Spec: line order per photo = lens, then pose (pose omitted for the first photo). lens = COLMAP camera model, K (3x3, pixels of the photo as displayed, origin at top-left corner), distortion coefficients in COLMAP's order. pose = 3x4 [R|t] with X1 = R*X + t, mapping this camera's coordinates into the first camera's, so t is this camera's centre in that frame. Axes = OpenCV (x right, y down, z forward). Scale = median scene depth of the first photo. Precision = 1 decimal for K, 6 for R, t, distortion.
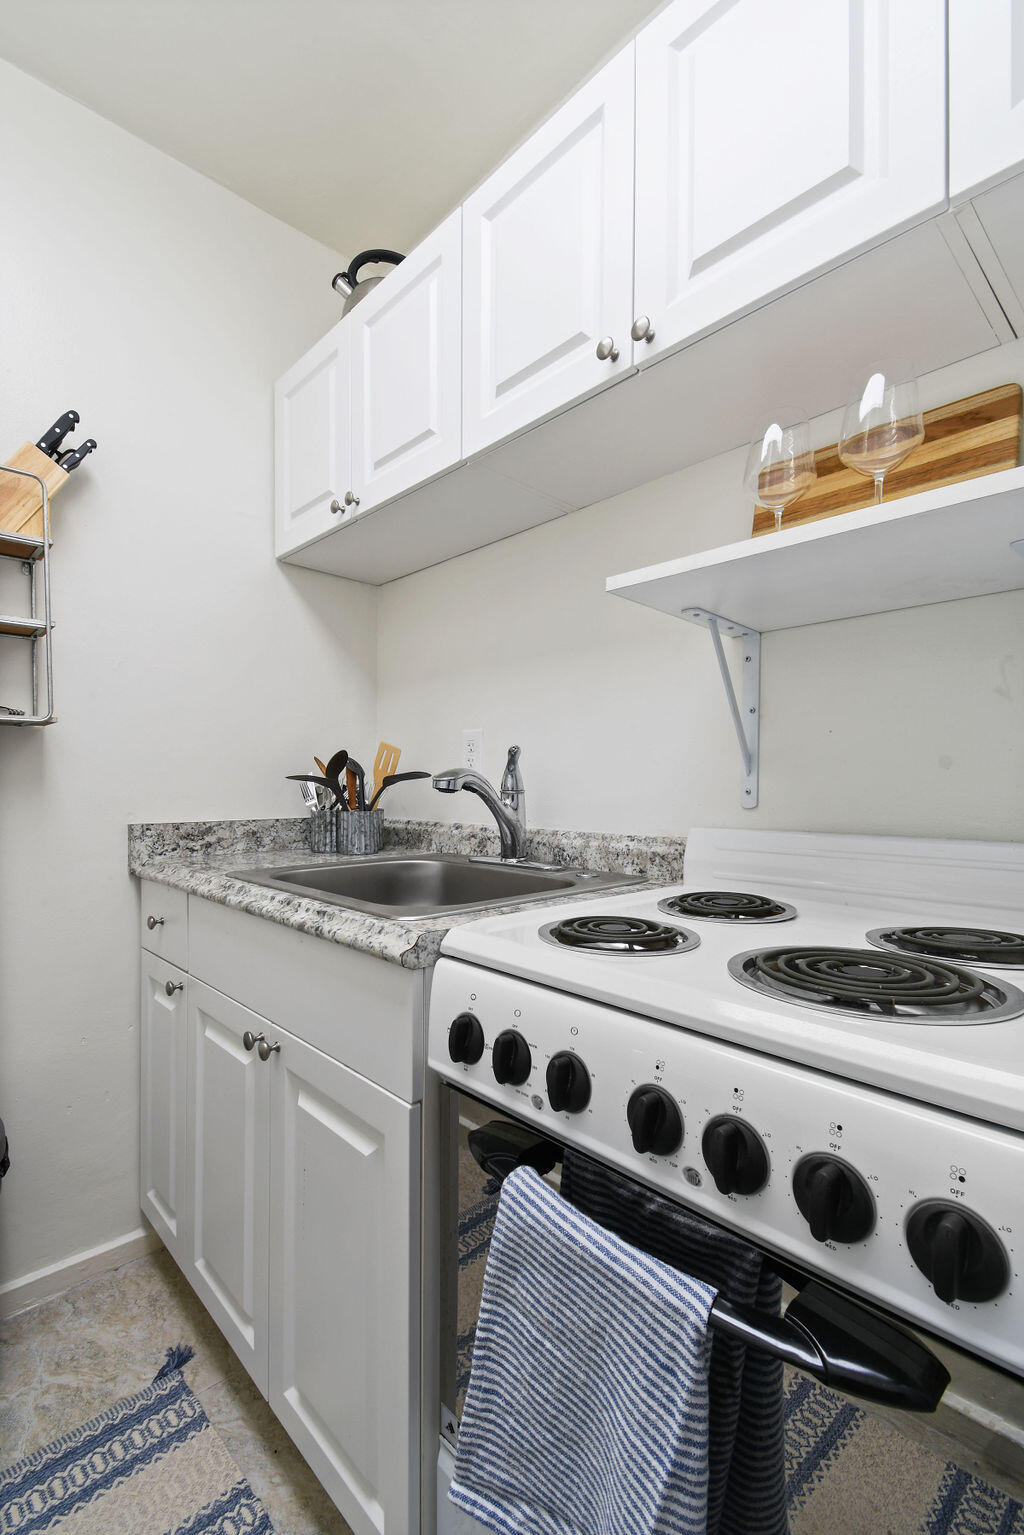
lens RADIAL K [[680.8, 0, 516.8], [0, 680.8, 776.0], [0, 0, 1]] dist [-0.000140, -0.001129]
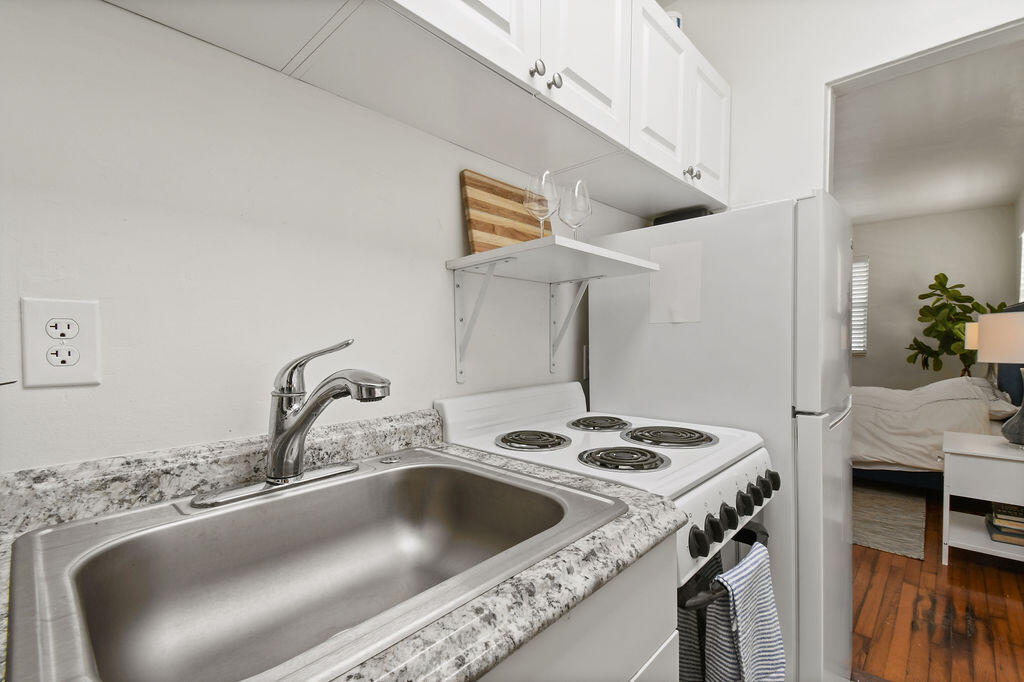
lens RADIAL K [[454.2, 0, 515.3], [0, 454.2, 338.5], [0, 0, 1]] dist [-0.000140, -0.001129]
pose [[-0.065373, 0.002761, 0.997857, -0.626364], [0.005308, 0.999983, -0.002419, -0.043441], [-0.997847, 0.005138, -0.065387, 0.855446]]
